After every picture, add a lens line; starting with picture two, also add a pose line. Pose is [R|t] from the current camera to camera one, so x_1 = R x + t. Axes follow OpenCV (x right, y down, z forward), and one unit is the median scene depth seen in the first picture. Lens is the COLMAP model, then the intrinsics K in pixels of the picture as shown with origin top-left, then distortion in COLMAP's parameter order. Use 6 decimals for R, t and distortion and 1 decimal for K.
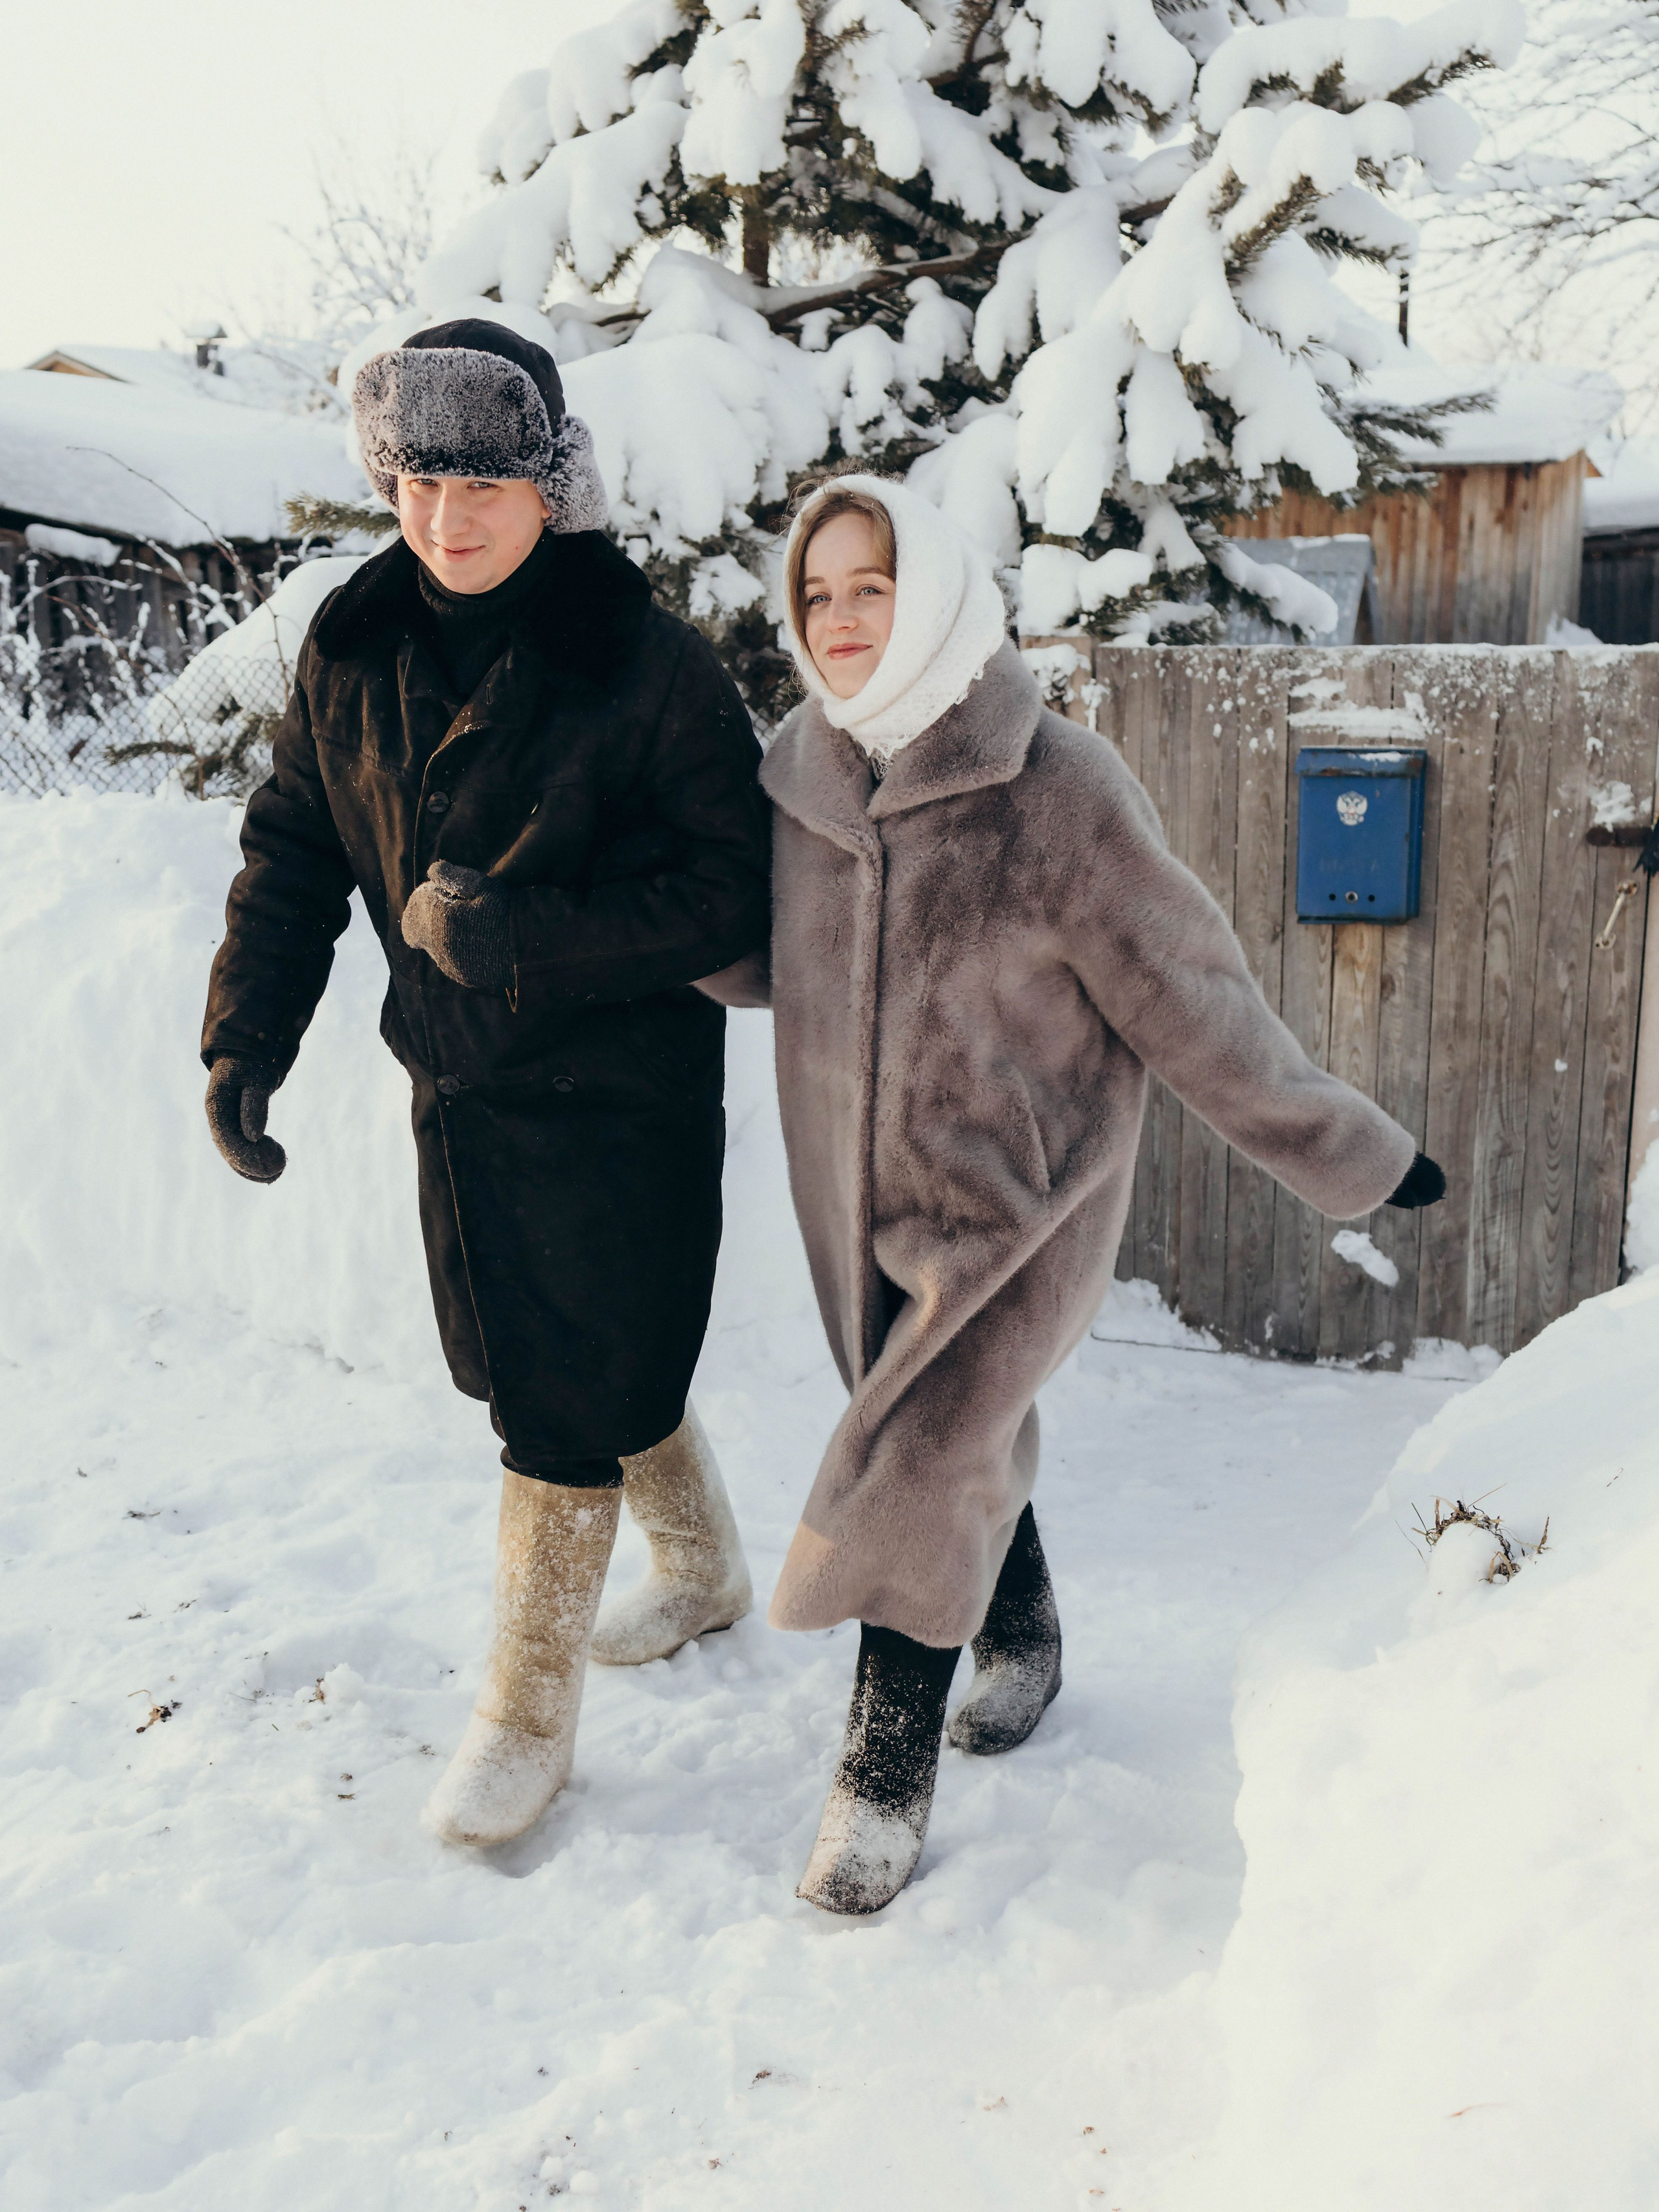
lens RADIAL K [[2487.9, 0, 872.8], [0, 2487.9, 1101.4], [0, 0, 1]] dist [-0.025514, 0.039251]
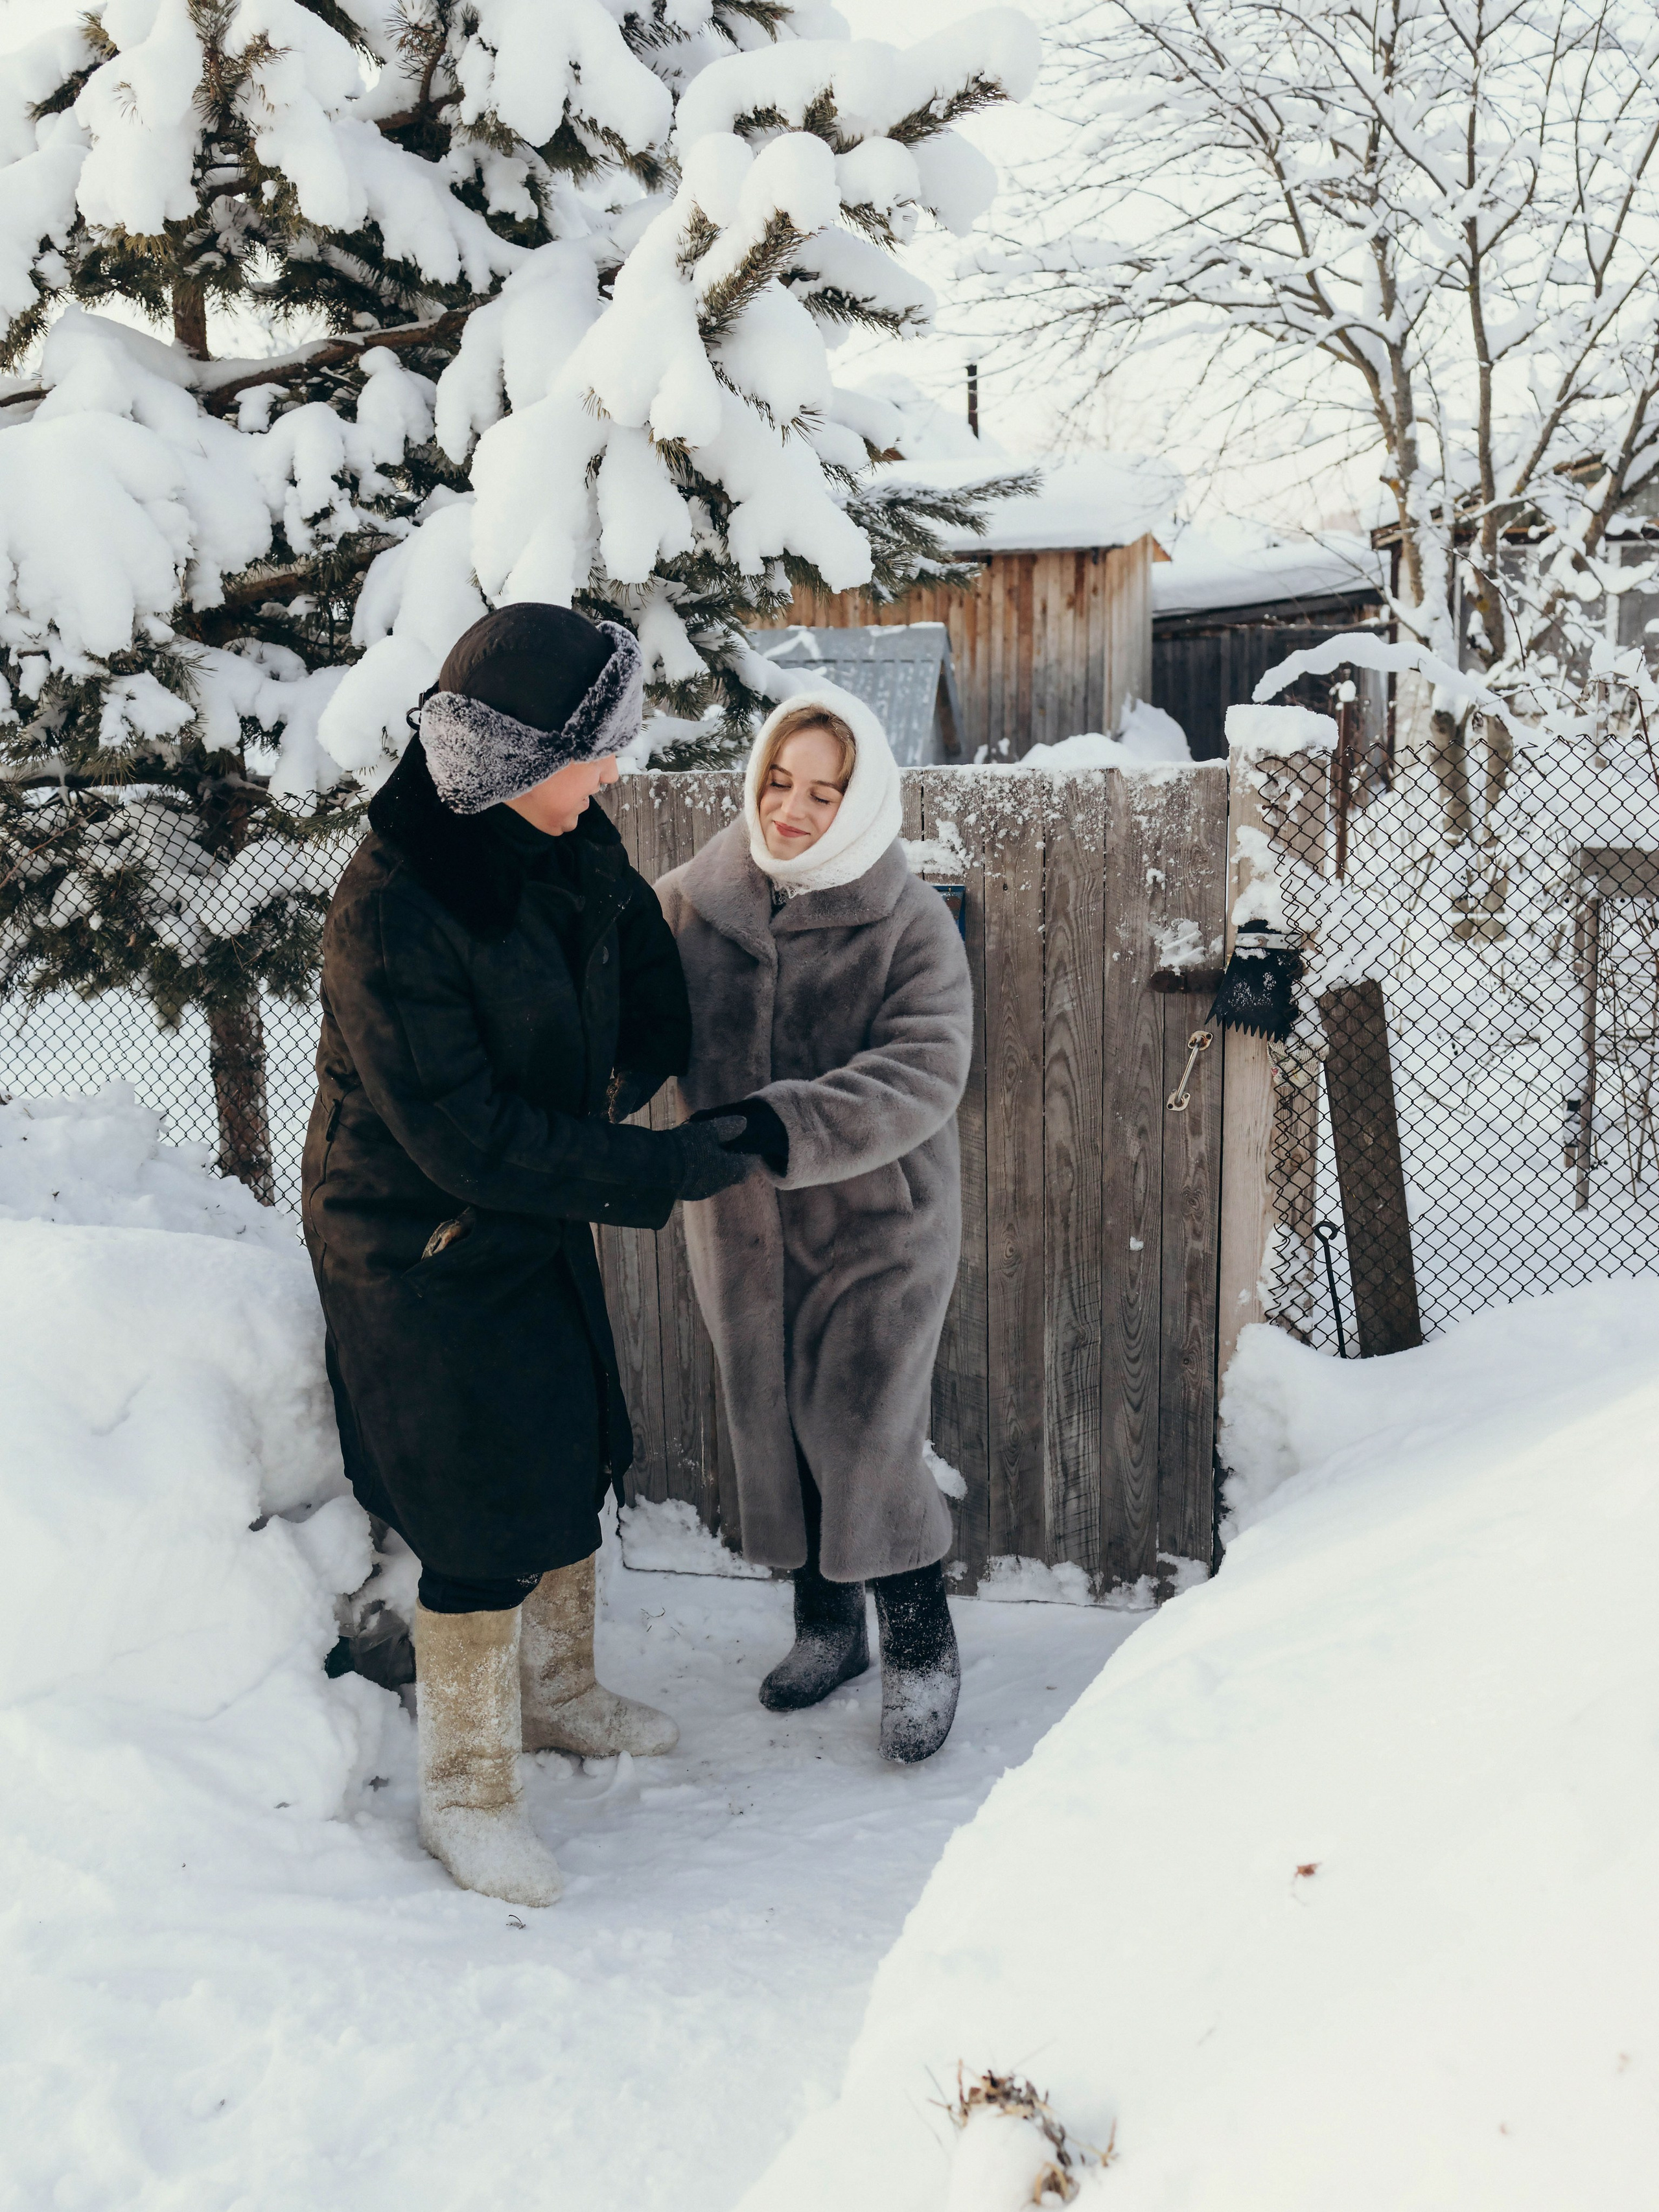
lens RADIAL K [[2374.2, 0, 829.5], [0, 2374.2, 1106.0], [0, 0, 1]] dist [-0.003620, 0.010270]
pose [[0.990430, -0.043352, 0.131033, 0.061835], [0.046337, 0.998729, -0.019815, -0.048591], [-0.130008, 0.025697, 0.991180, 0.183587]]
